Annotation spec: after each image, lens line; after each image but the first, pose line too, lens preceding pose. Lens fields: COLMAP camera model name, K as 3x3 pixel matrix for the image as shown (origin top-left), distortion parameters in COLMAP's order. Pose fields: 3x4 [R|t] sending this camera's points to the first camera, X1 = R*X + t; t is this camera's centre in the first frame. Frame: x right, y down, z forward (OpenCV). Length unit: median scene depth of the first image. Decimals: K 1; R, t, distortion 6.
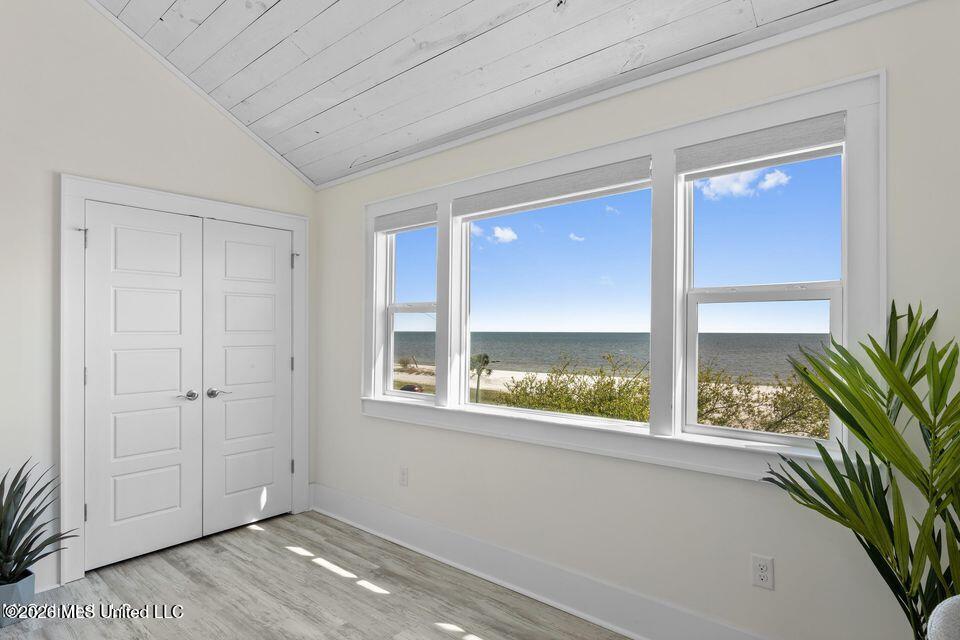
lens RADIAL K [[526.7, 0, 480.7], [0, 526.7, 326.6], [0, 0, 1]] dist [0.001874, 0.000987]
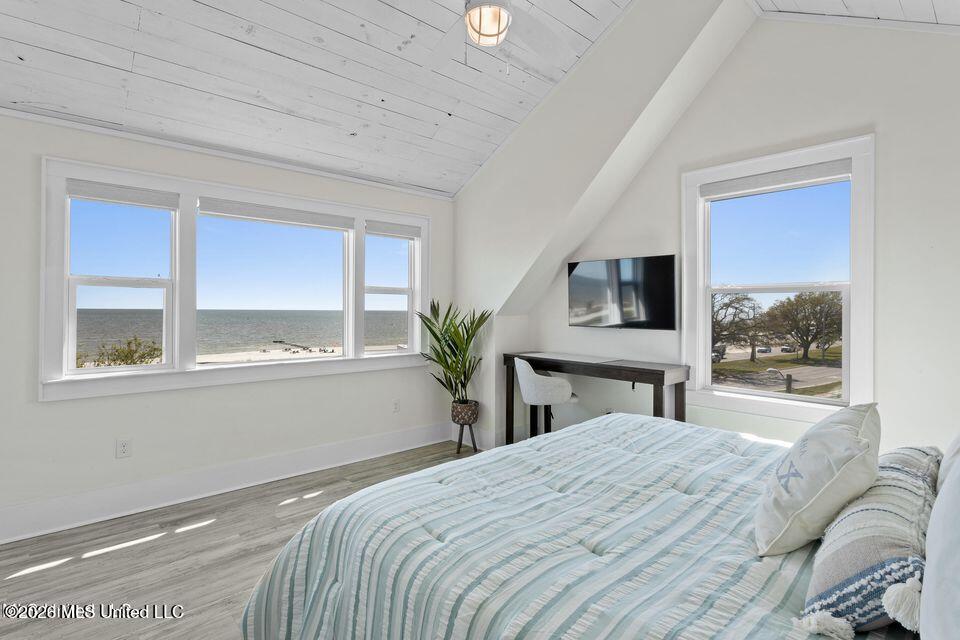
lens RADIAL K [[480.4, 0, 478.2], [0, 480.4, 305.4], [0, 0, 1]] dist [-0.000834, 0.000070]
pose [[0.119962, 0.011051, 0.992717, -1.048880], [-0.004947, 0.999932, -0.010533, 0.017260], [-0.992766, -0.003647, 0.120009, 0.229834]]
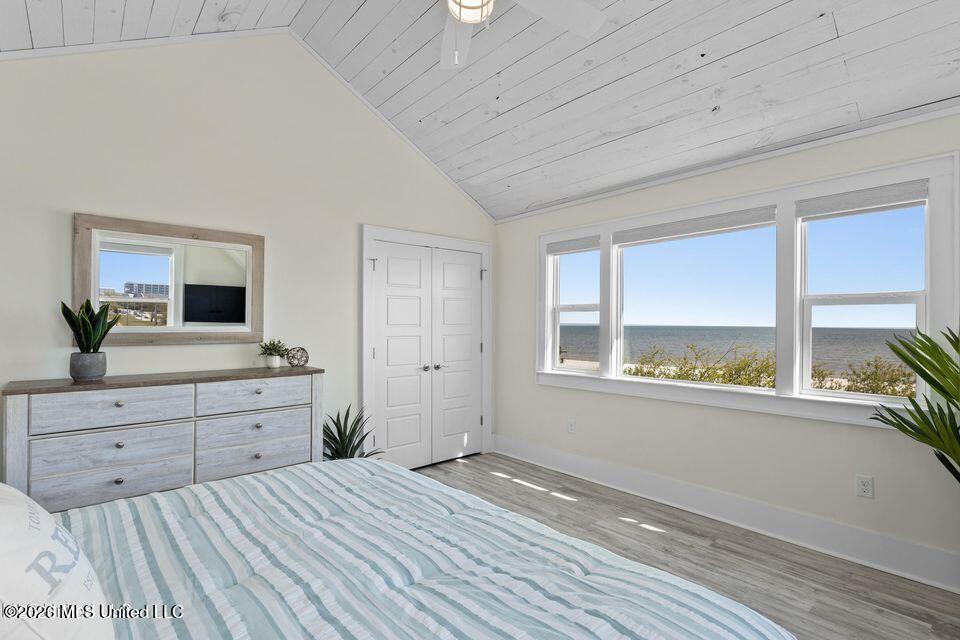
lens RADIAL K [[470.8, 0, 480.0], [0, 470.8, 320.0], [0, 0, 1]] dist [0.017217, -0.000327]
pose [[0.990599, -0.000243, -0.136797, -0.230395], [0.000083, 0.999999, -0.001174, -0.002088], [0.136797, 0.001152, 0.990598, -0.311044]]
